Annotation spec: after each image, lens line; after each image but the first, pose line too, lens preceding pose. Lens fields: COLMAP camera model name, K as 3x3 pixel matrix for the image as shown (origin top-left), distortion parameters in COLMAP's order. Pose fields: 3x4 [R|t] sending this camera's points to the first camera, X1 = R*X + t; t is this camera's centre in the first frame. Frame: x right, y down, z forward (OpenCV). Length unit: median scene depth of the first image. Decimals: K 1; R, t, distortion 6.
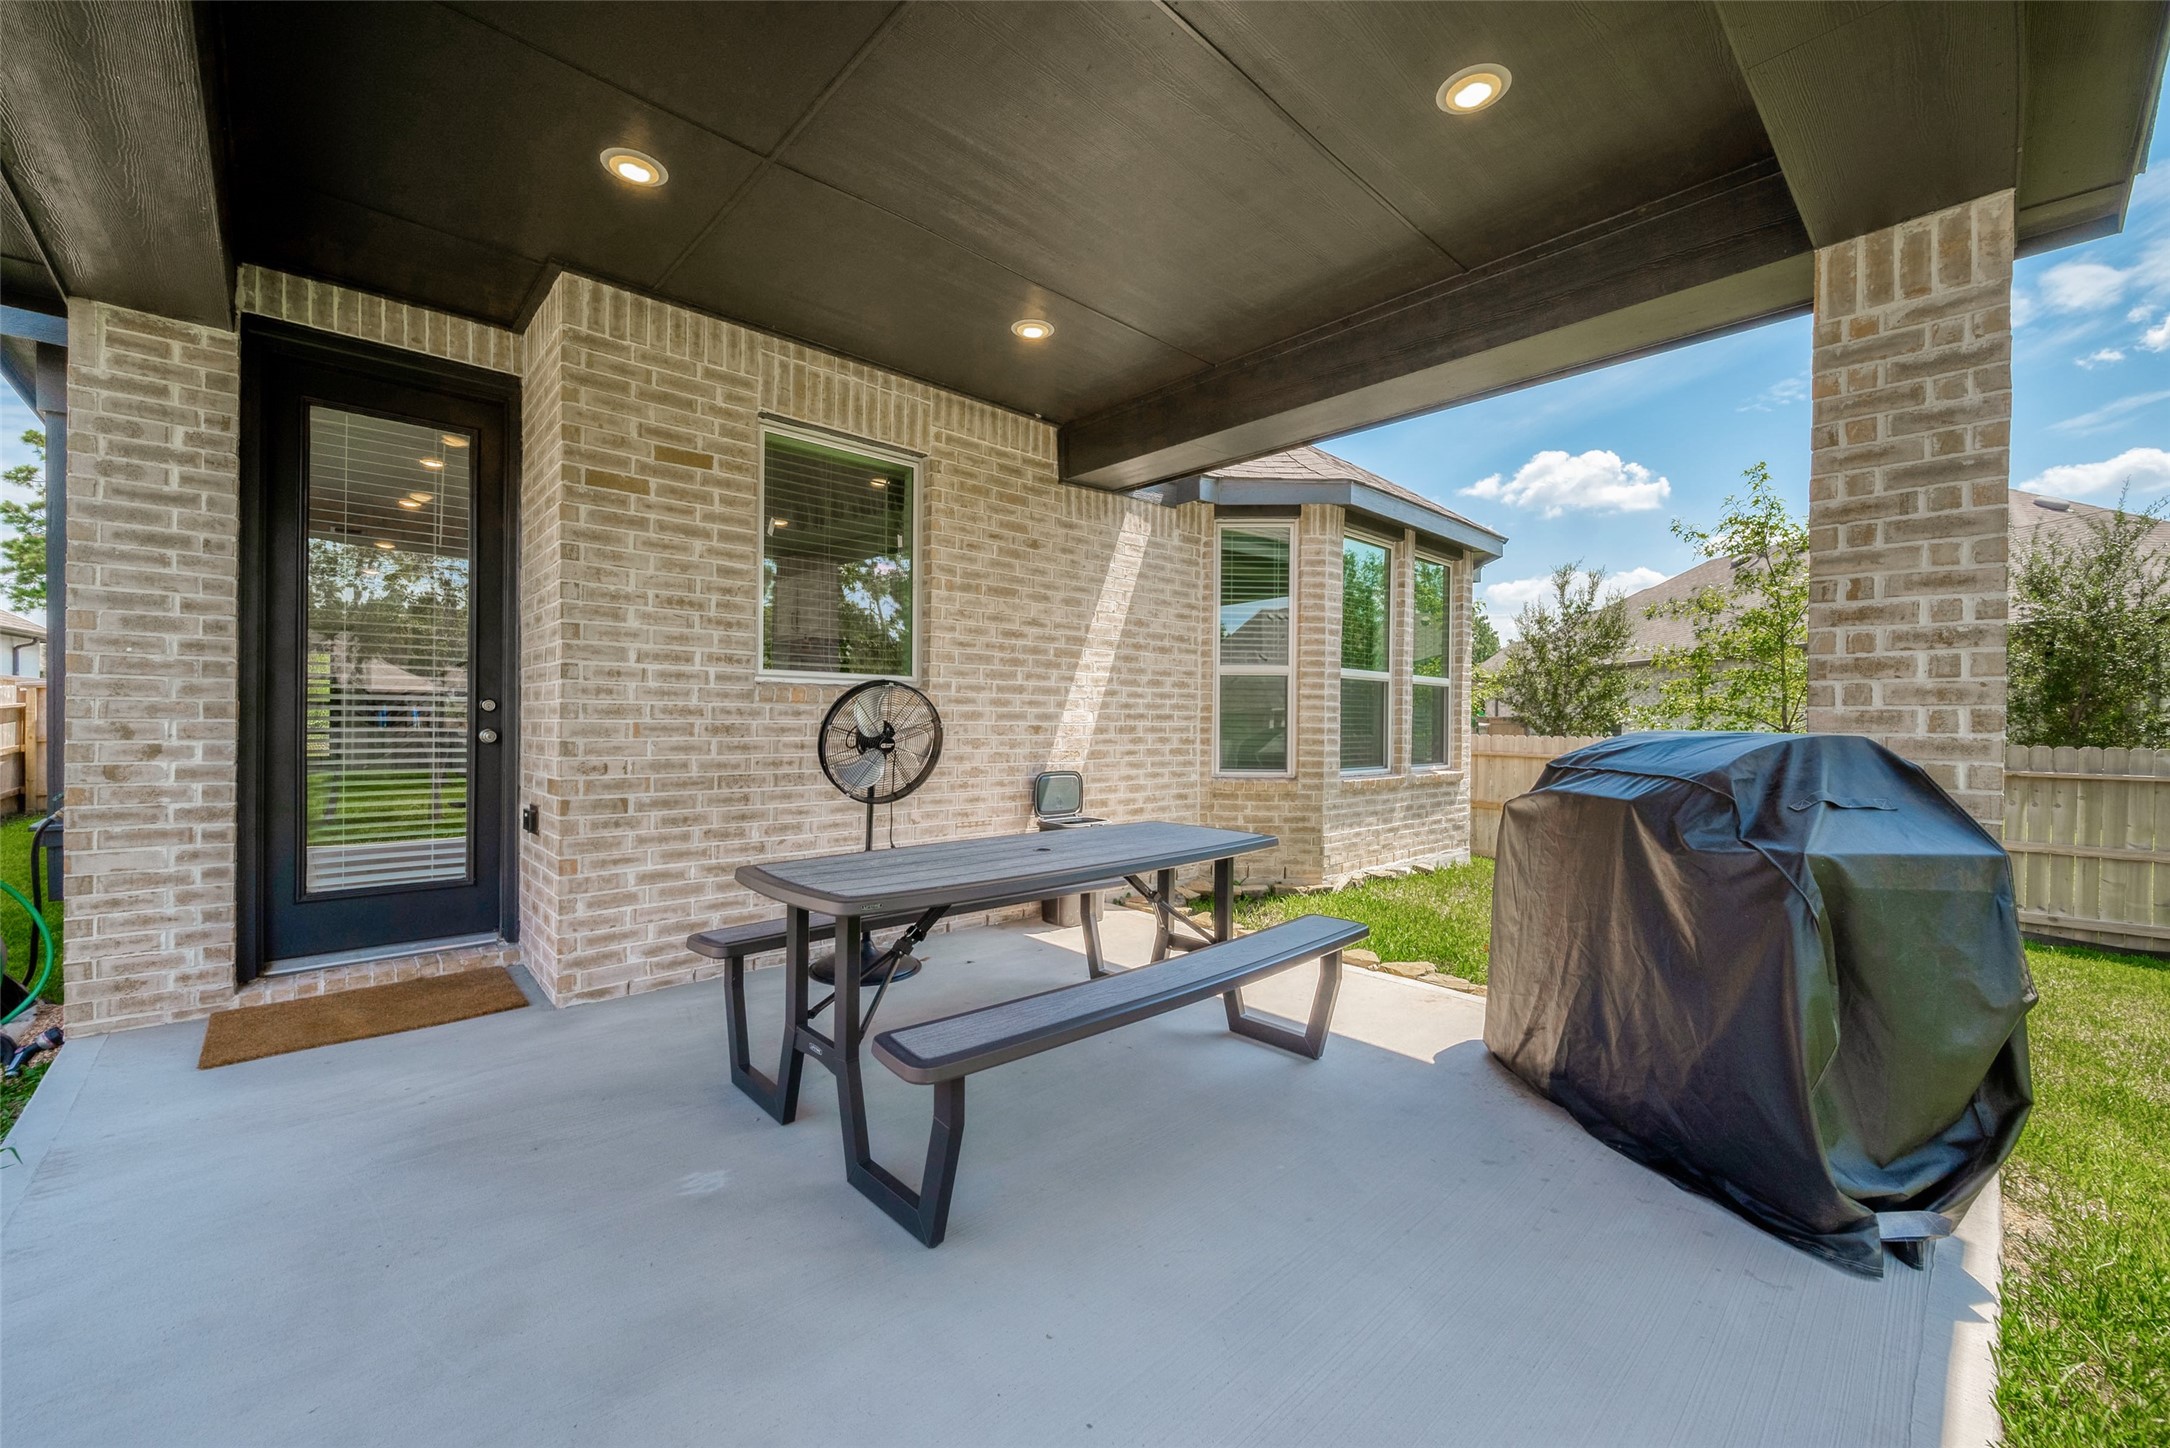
lens RADIAL K [[864.8, 0, 1093.1], [0, 864.8, 729.2], [0, 0, 1]] dist [0.000951, 0.000228]
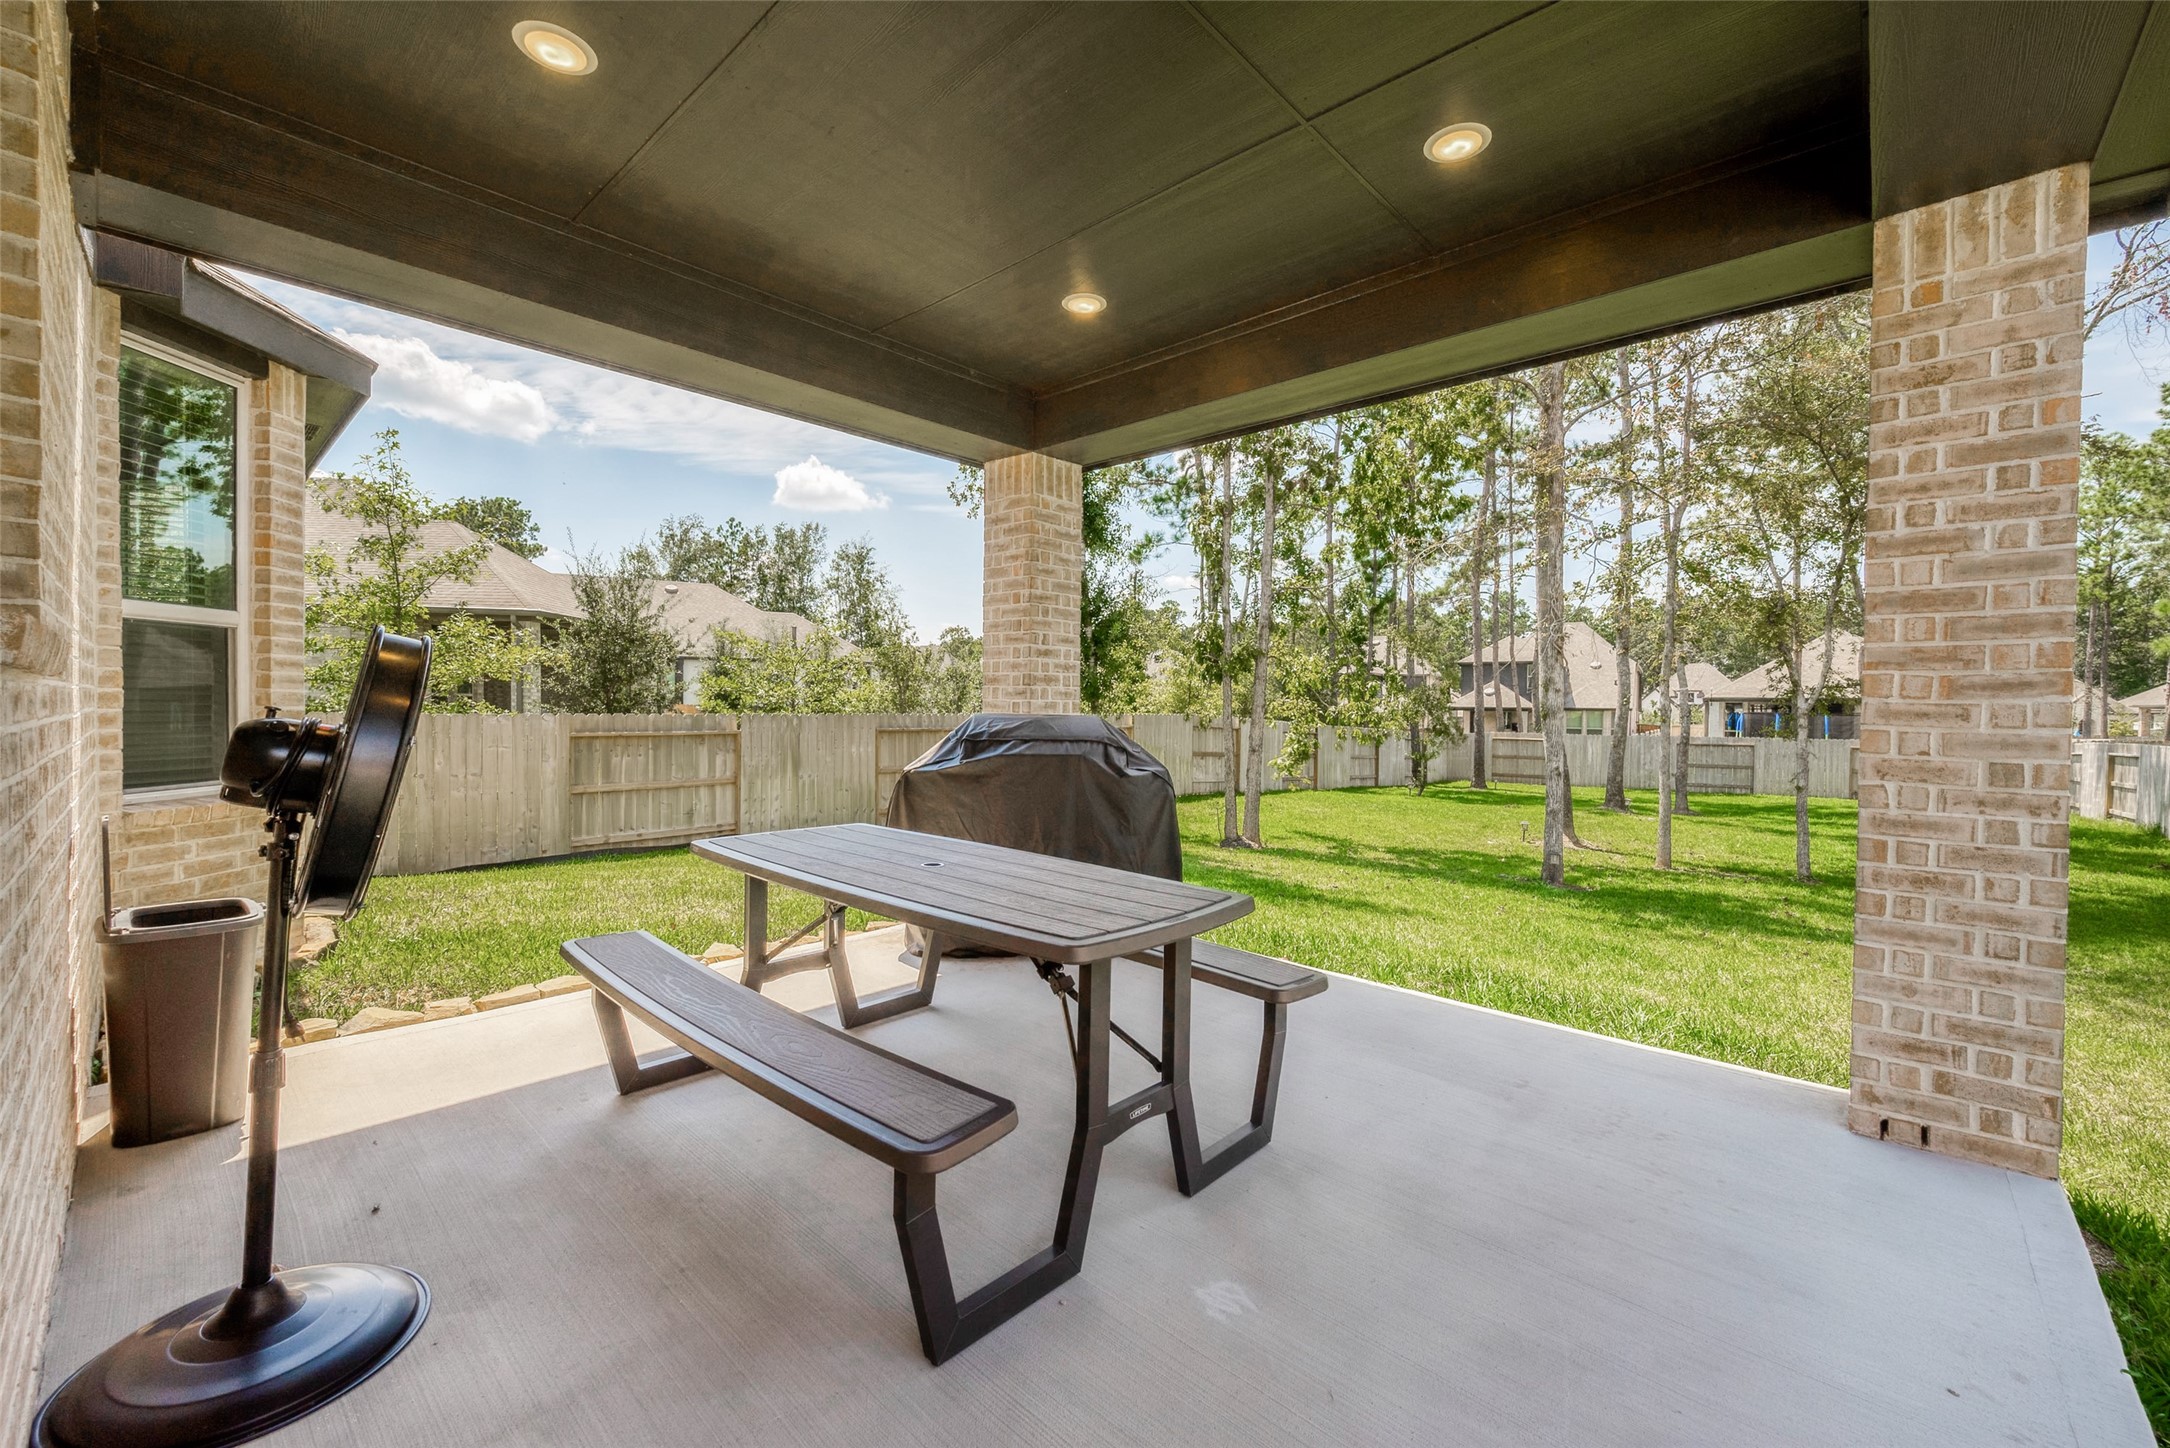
lens RADIAL K [[864.8, 0, 1093.1], [0, 864.8, 729.2], [0, 0, 1]] dist [0.000951, 0.000228]
pose [[-0.082482, -0.039227, 0.995820, -0.456725], [-0.012829, 0.999184, 0.038297, -0.022299], [-0.996510, -0.009616, -0.082918, 0.436769]]
